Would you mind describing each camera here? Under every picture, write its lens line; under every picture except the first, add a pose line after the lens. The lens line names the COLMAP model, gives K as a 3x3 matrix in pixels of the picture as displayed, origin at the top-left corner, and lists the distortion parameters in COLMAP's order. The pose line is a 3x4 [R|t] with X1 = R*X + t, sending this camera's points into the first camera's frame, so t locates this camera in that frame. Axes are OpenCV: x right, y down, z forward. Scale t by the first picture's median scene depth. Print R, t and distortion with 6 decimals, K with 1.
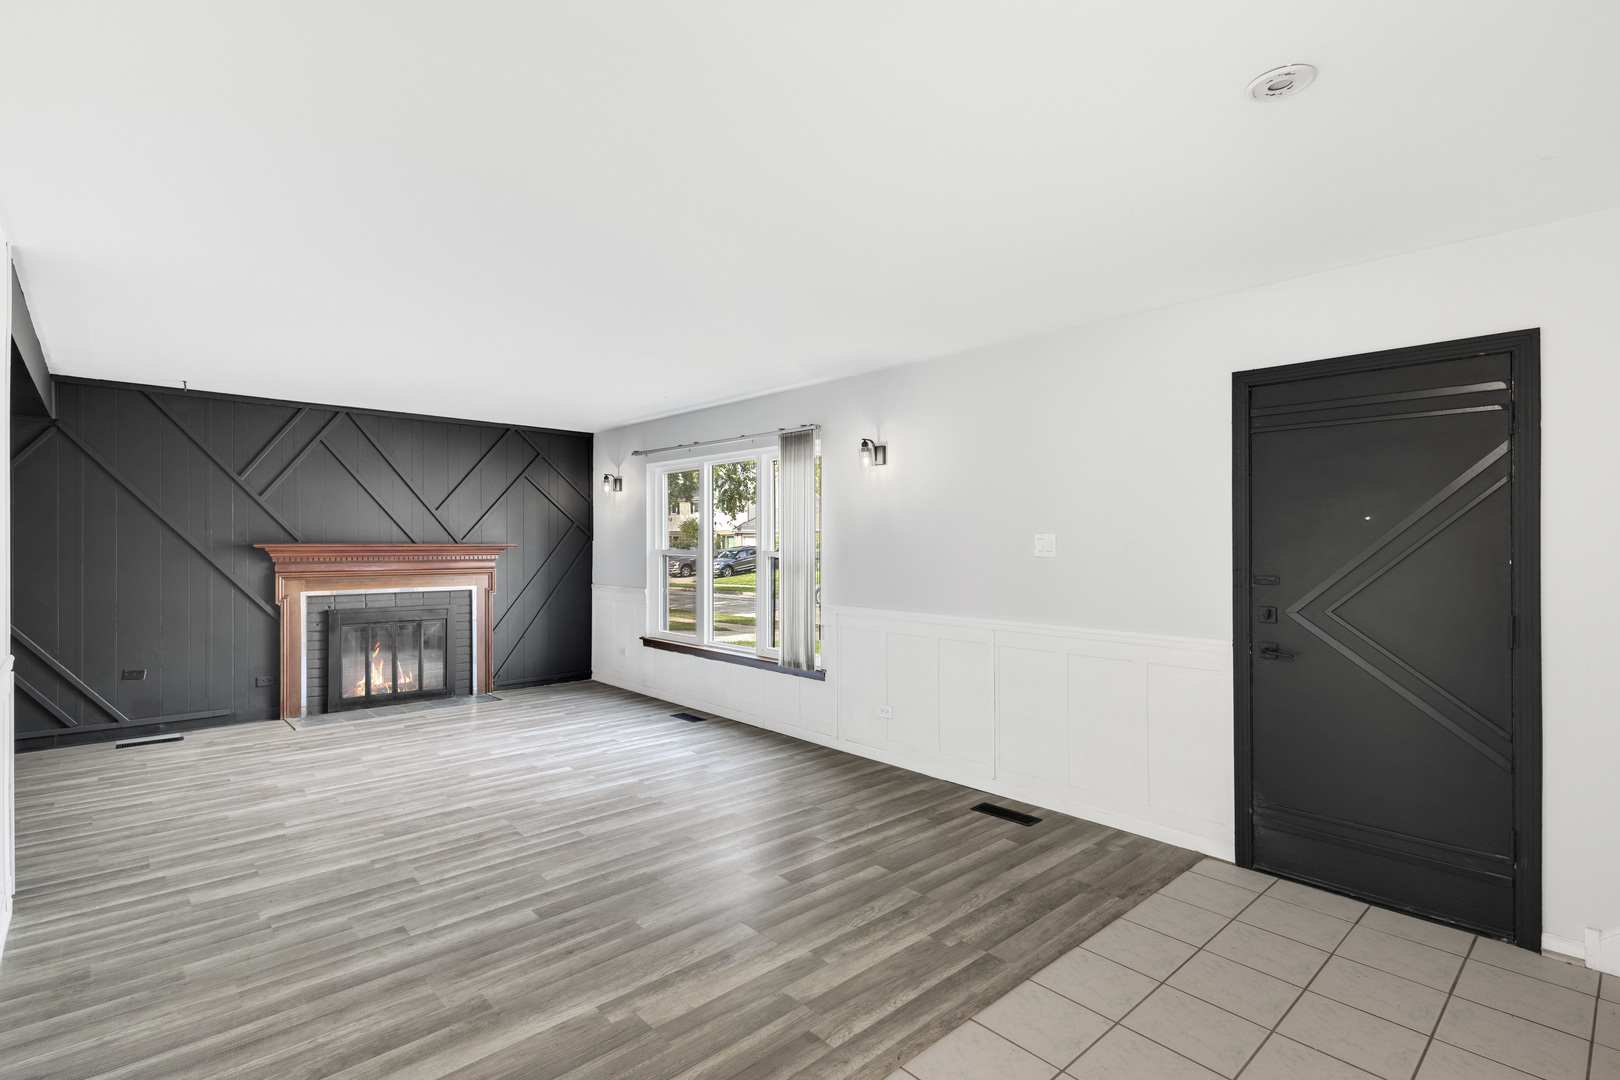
lens RADIAL K [[740.0, 0, 806.1], [0, 740.0, 539.8], [0, 0, 1]] dist [0.017035, -0.000669]
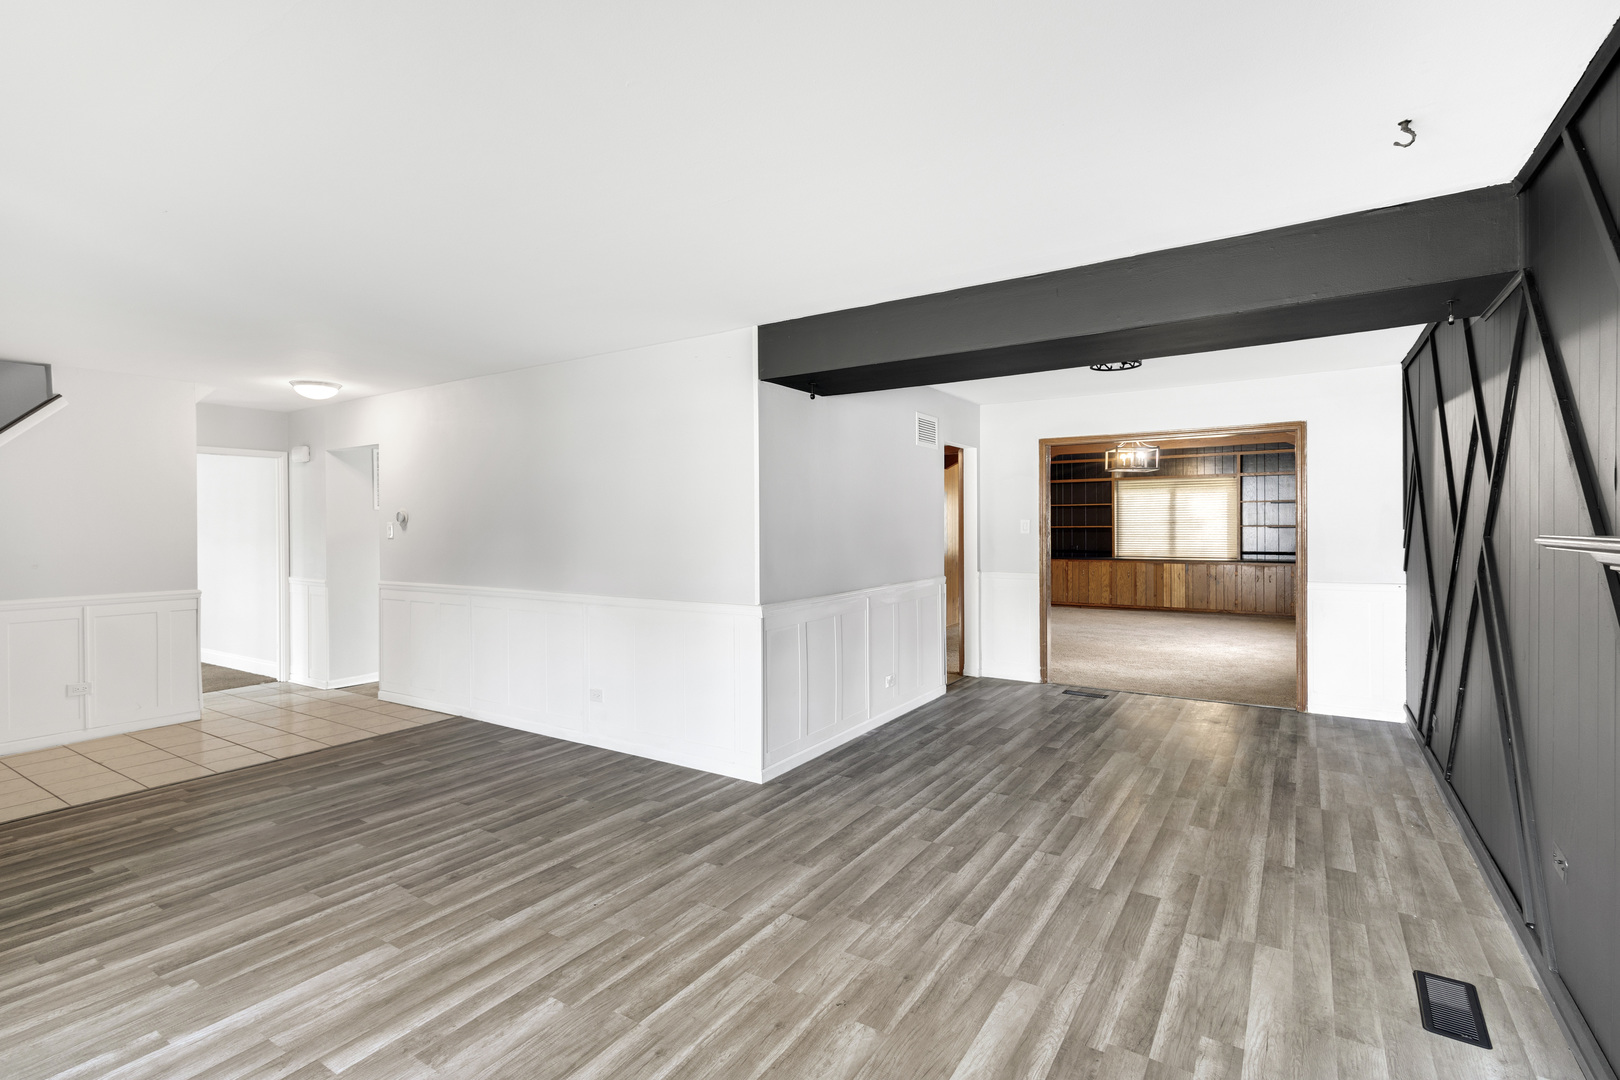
lens RADIAL K [[740.0, 0, 813.6], [0, 740.0, 531.4], [0, 0, 1]] dist [0.017035, -0.000669]
pose [[-0.965254, 0.008596, -0.261173, -0.632882], [0.007482, 0.999958, 0.005260, -0.004605], [0.261207, 0.003123, -0.965278, 1.983271]]
